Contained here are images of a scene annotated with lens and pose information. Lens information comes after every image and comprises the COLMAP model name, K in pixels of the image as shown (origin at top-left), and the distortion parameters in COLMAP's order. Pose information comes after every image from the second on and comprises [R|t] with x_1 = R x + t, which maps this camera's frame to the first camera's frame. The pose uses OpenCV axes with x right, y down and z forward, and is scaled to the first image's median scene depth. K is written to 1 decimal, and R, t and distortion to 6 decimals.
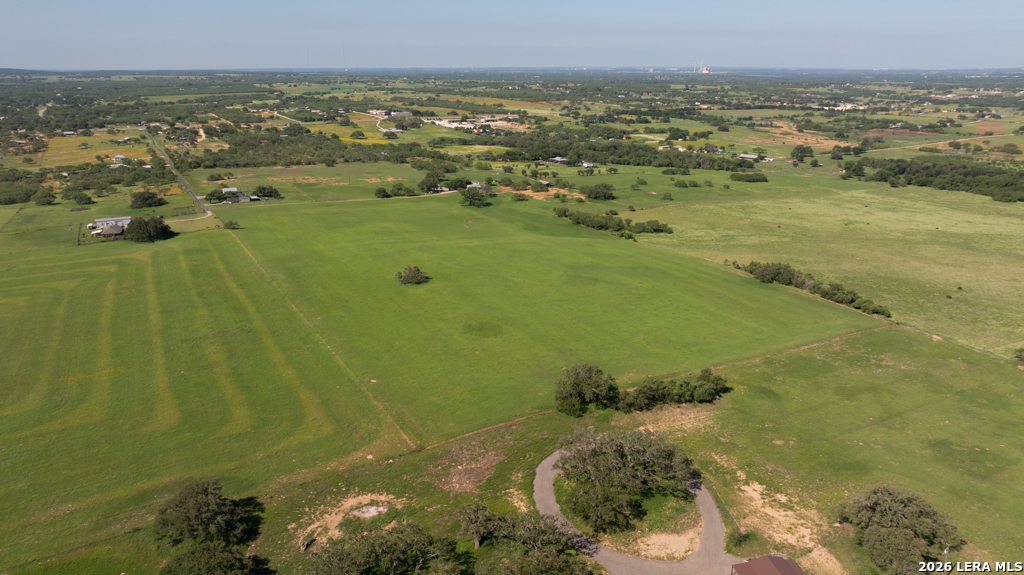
lens RADIAL K [[714.6, 0, 512.0], [0, 714.6, 287.5], [0, 0, 1]] dist [-0.013738, 0.005155]
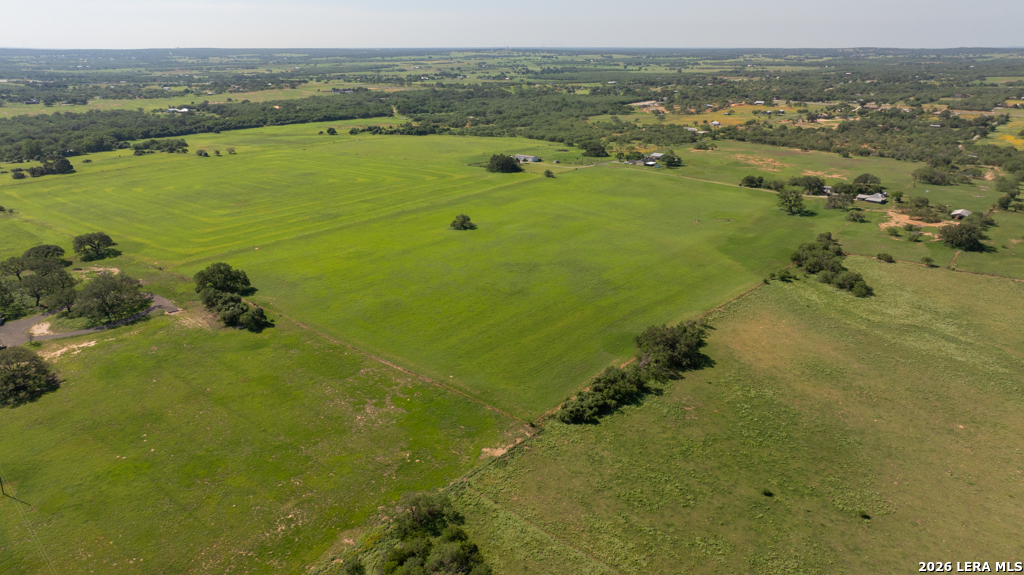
lens RADIAL K [[714.6, 0, 512.0], [0, 714.6, 287.5], [0, 0, 1]] dist [-0.013738, 0.005155]
pose [[0.358109, 0.299328, -0.884399, 1.850697], [-0.275009, 0.939013, 0.206456, -0.344330], [0.892260, 0.169284, 0.418587, 1.132150]]
